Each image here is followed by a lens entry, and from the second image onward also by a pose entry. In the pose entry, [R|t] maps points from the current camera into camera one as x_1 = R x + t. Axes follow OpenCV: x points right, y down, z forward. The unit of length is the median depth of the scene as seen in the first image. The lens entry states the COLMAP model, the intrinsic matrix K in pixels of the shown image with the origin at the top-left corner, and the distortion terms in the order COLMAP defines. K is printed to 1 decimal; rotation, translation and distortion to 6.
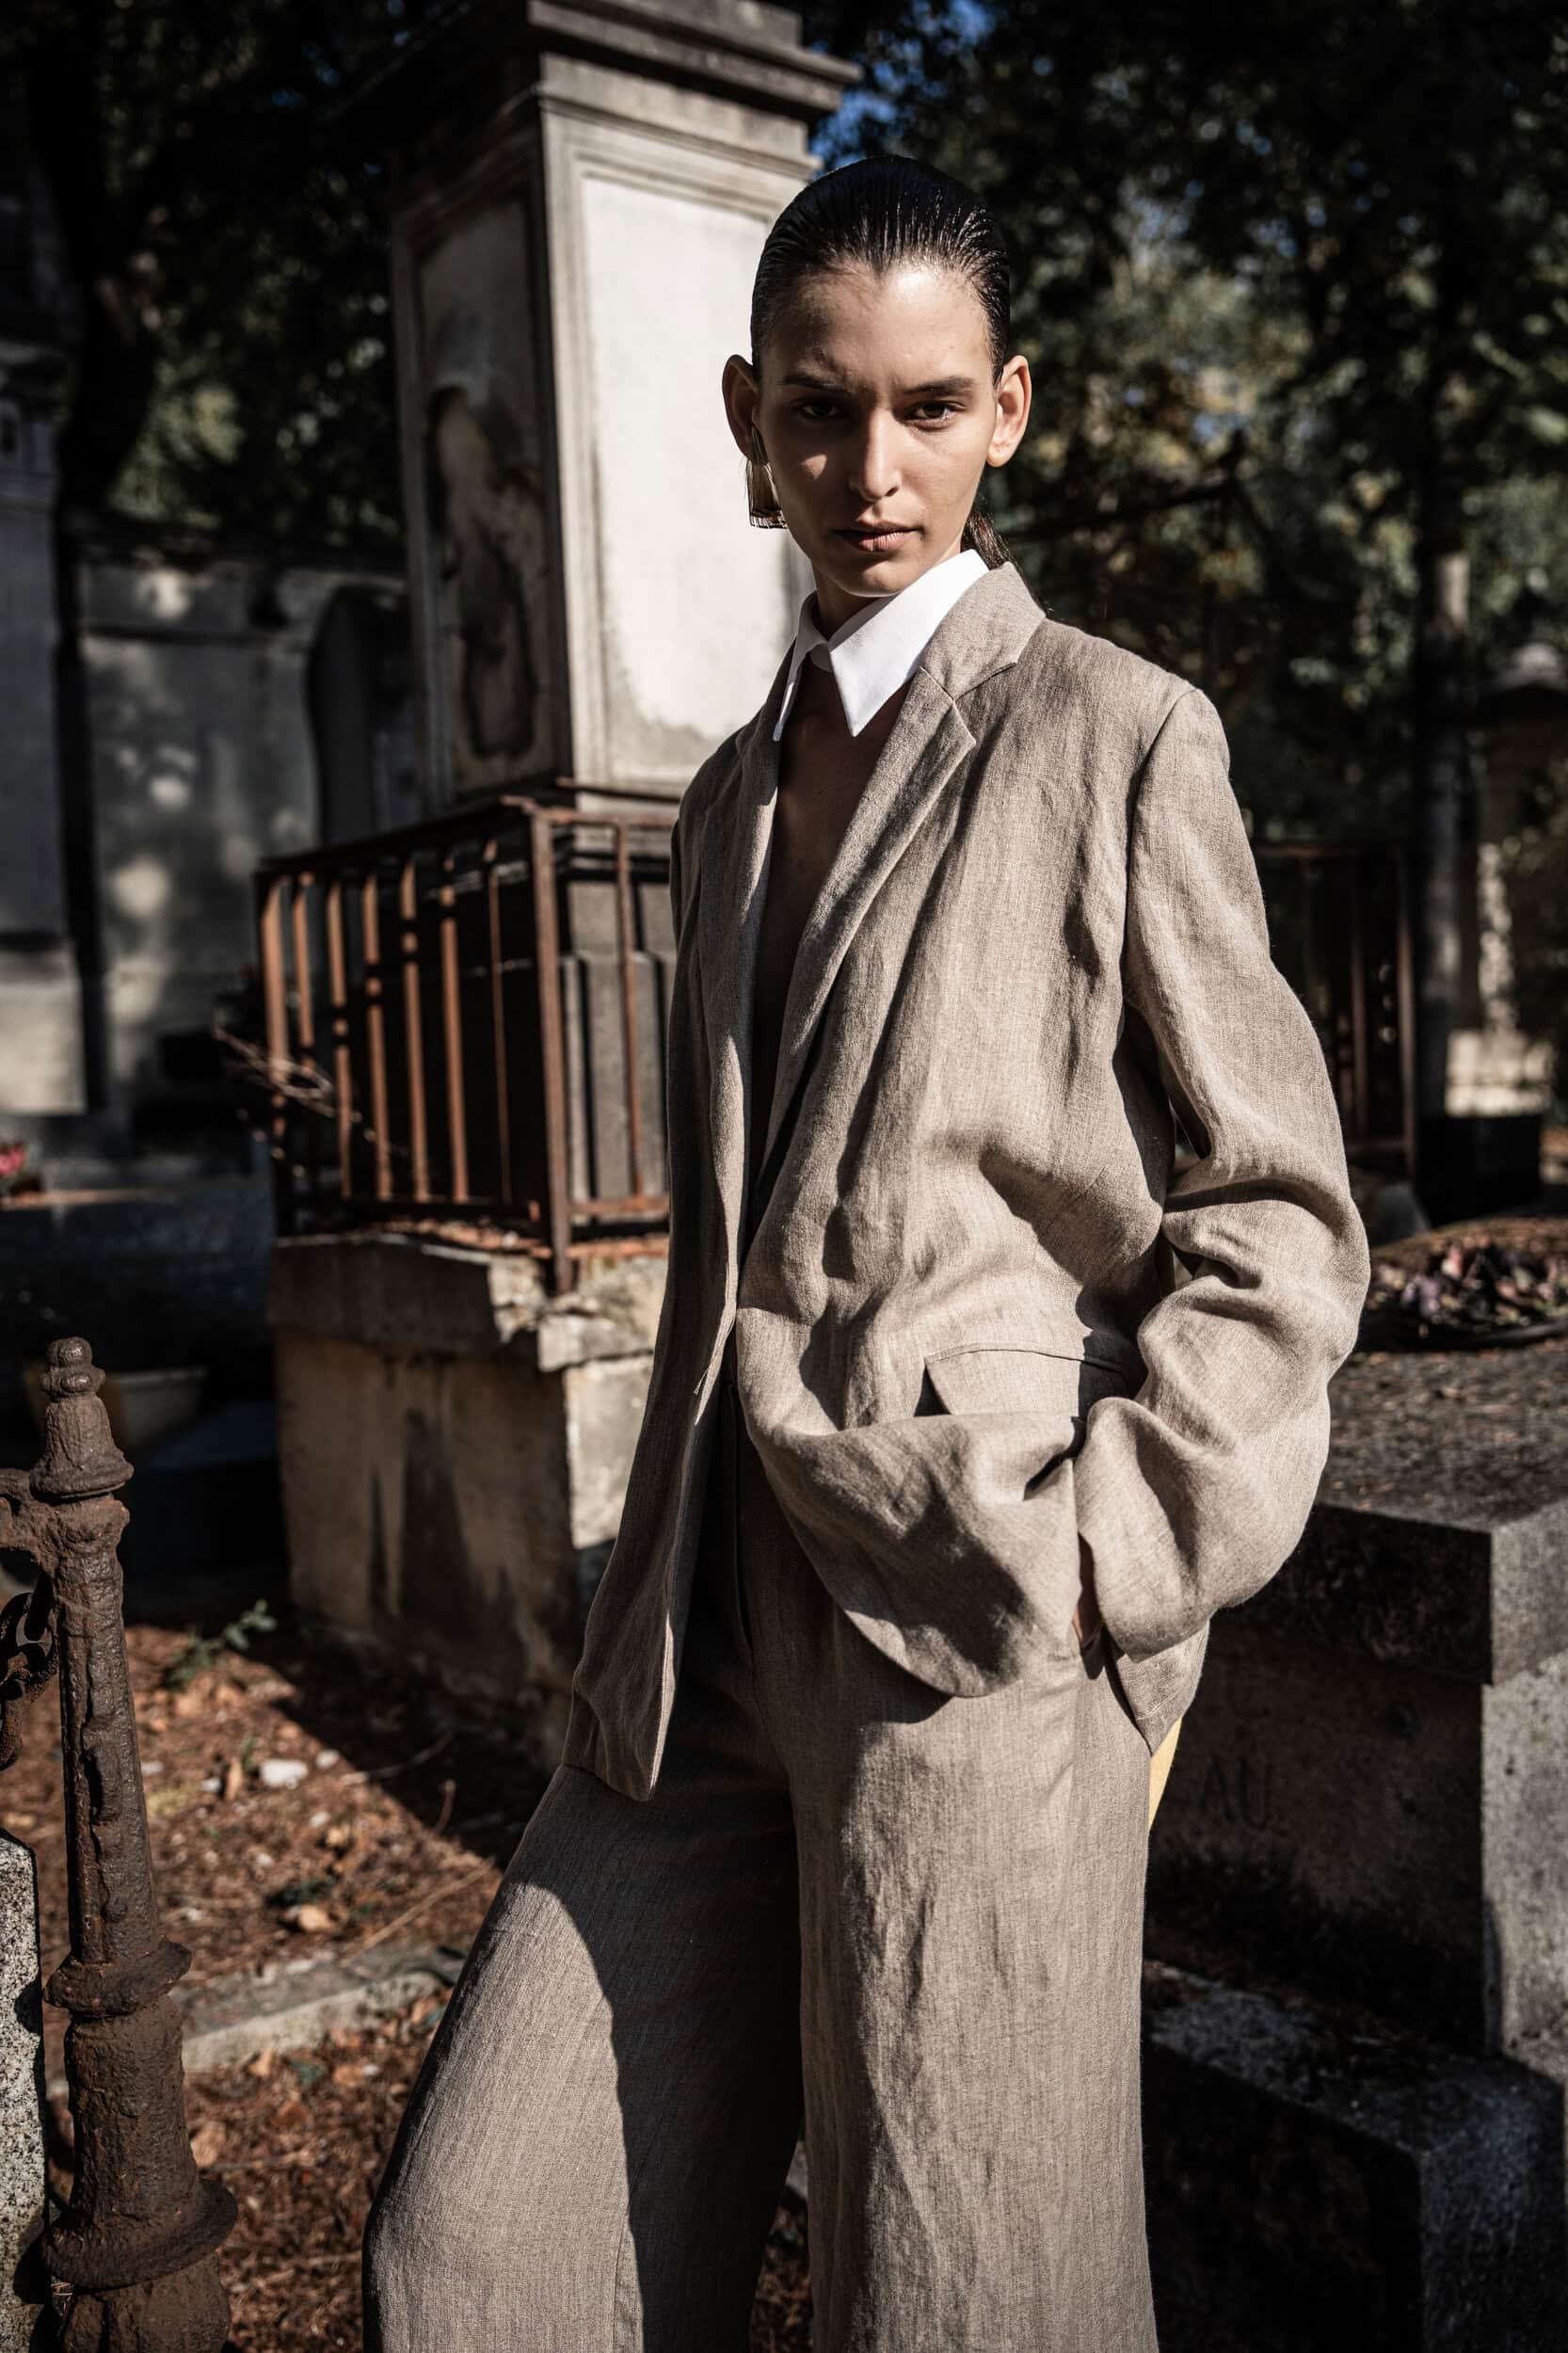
lens RADIAL K [[2277.2, 0, 777.2], [0, 2277.2, 1200.3], [0, 0, 1]] dist [0.034374, 0.000000]
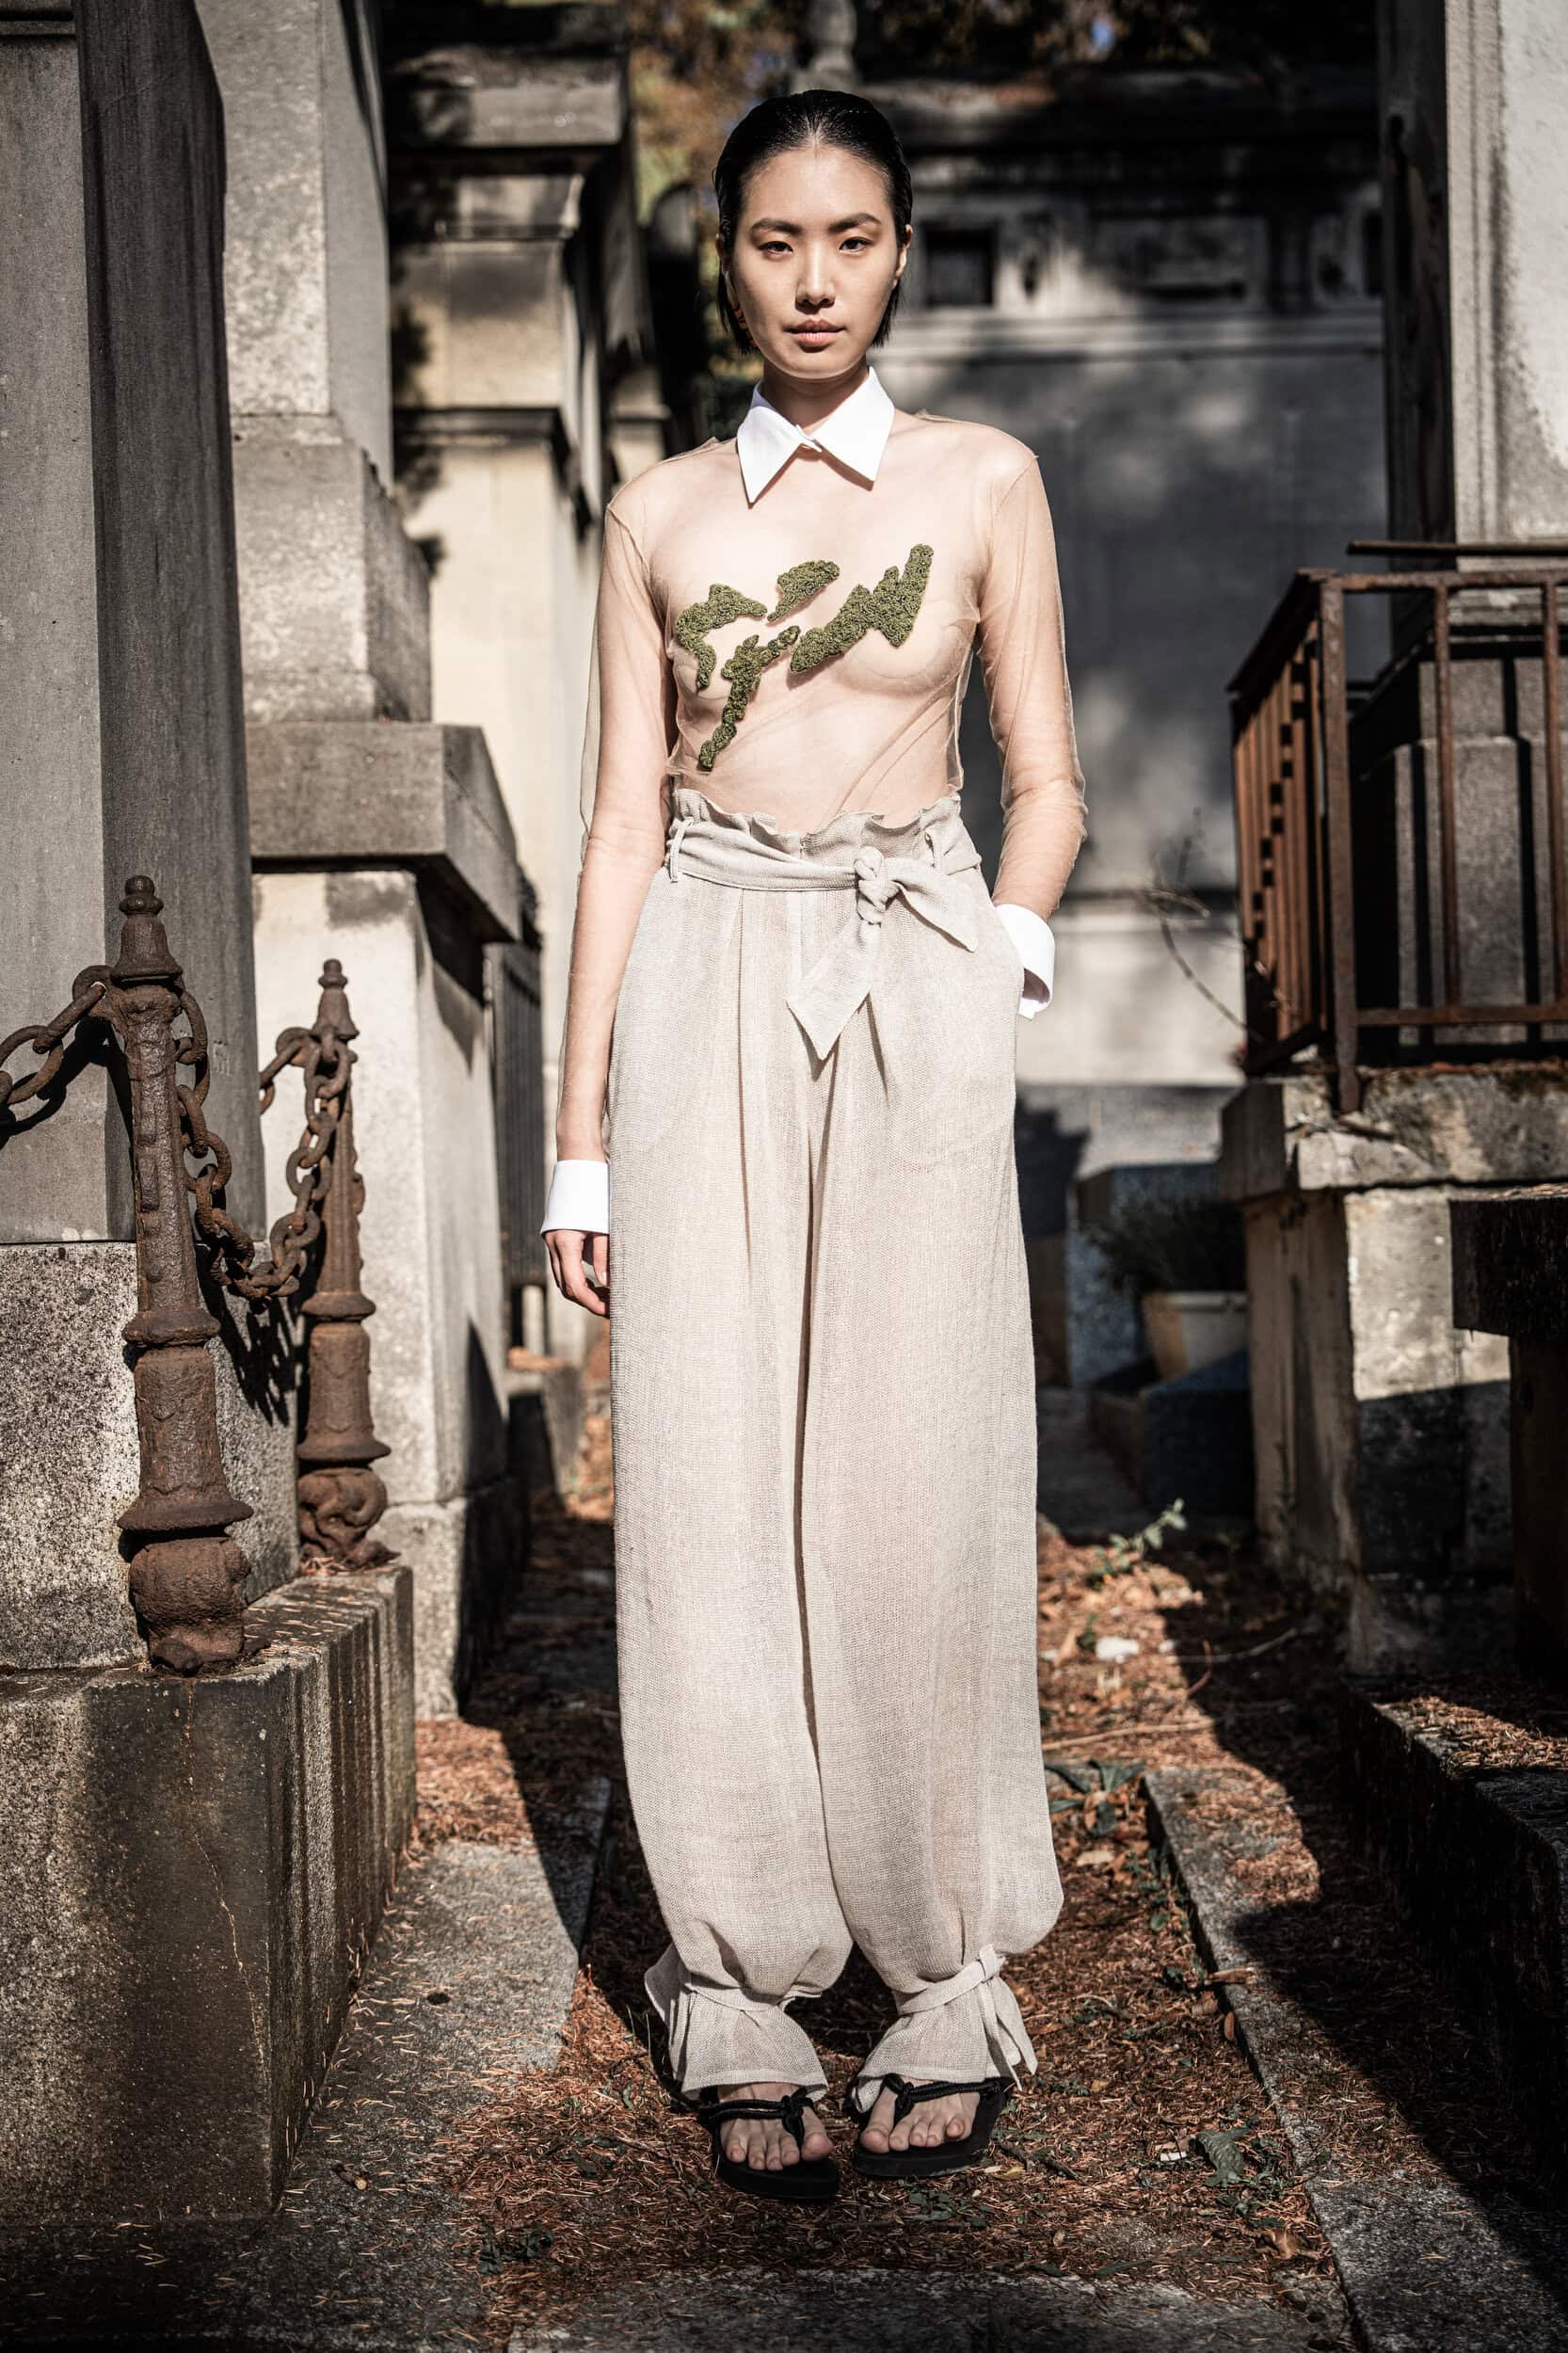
lens RADIAL K [[3323.8, 0, 788.5], [0, 3323.8, 1193.9], [0, 0, 1]] dist [0.178893, 0.000000]
pose [[0.792438, 0.000417, -0.609952, 0.513955], [-0.034190, 0.998458, -0.043738, 0.132889], [0.608993, 0.055514, 0.791230, -0.165601]]
